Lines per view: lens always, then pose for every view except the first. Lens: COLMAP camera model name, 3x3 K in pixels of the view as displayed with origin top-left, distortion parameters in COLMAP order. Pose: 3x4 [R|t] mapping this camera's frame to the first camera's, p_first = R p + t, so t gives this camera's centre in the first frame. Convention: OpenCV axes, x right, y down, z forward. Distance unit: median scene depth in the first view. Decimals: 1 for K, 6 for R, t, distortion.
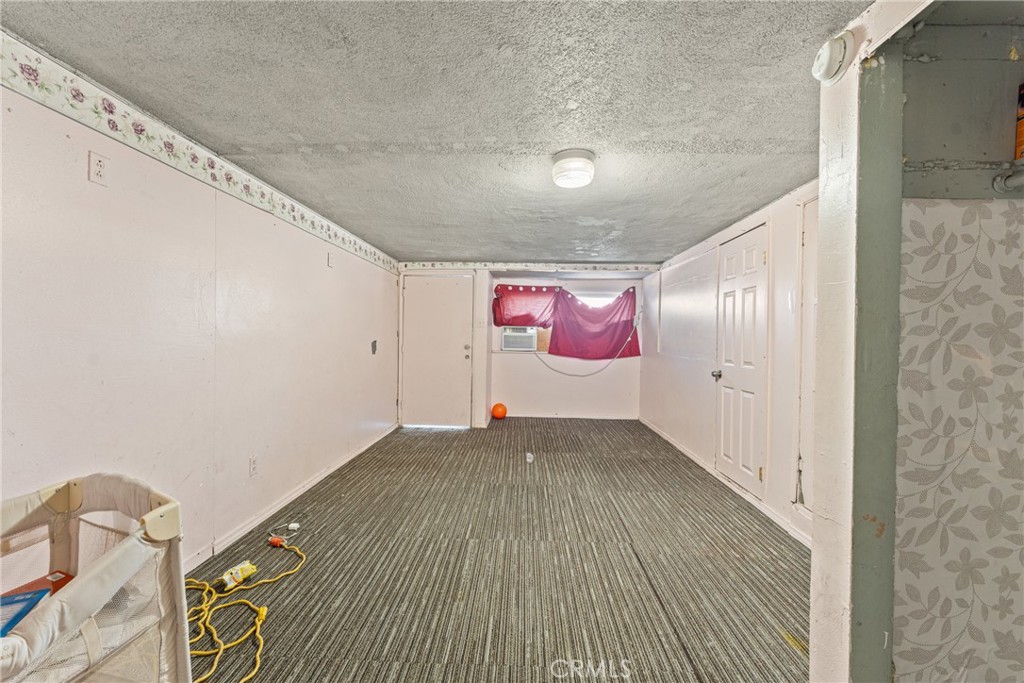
lens RADIAL K [[413.9, 0, 512.0], [0, 413.9, 340.5], [0, 0, 1]] dist [-0.002812, -0.000096]
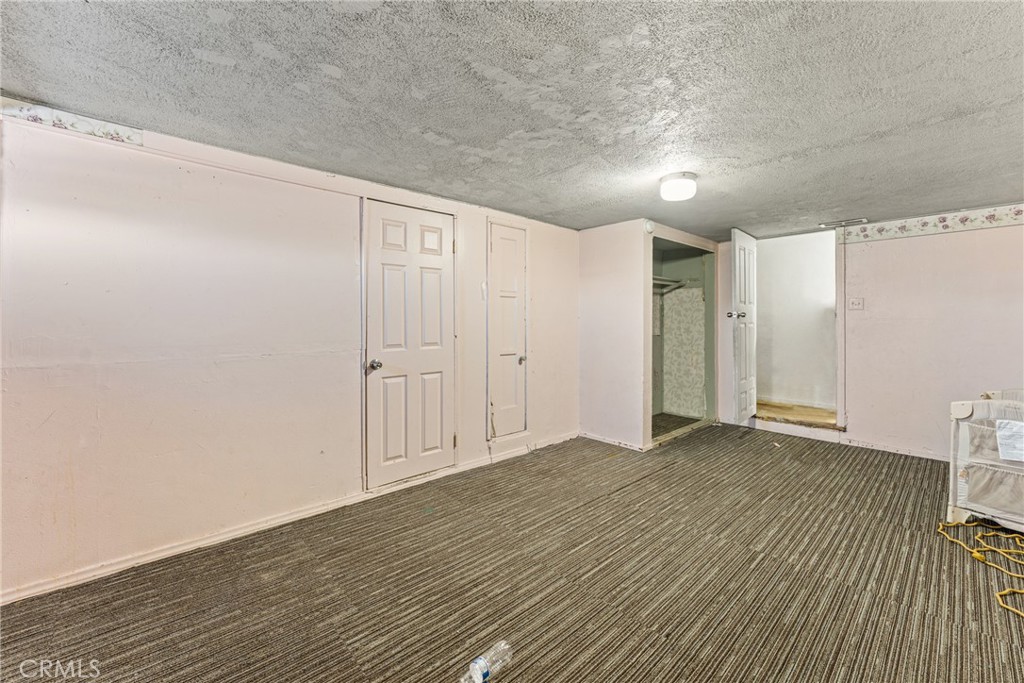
lens RADIAL K [[413.9, 0, 515.7], [0, 413.9, 315.9], [0, 0, 1]] dist [-0.002812, -0.000096]
pose [[-0.702692, -0.009284, 0.711433, -0.336551], [-0.006226, 0.999957, 0.006901, -0.024866], [-0.711467, 0.000420, -0.702720, 1.867740]]
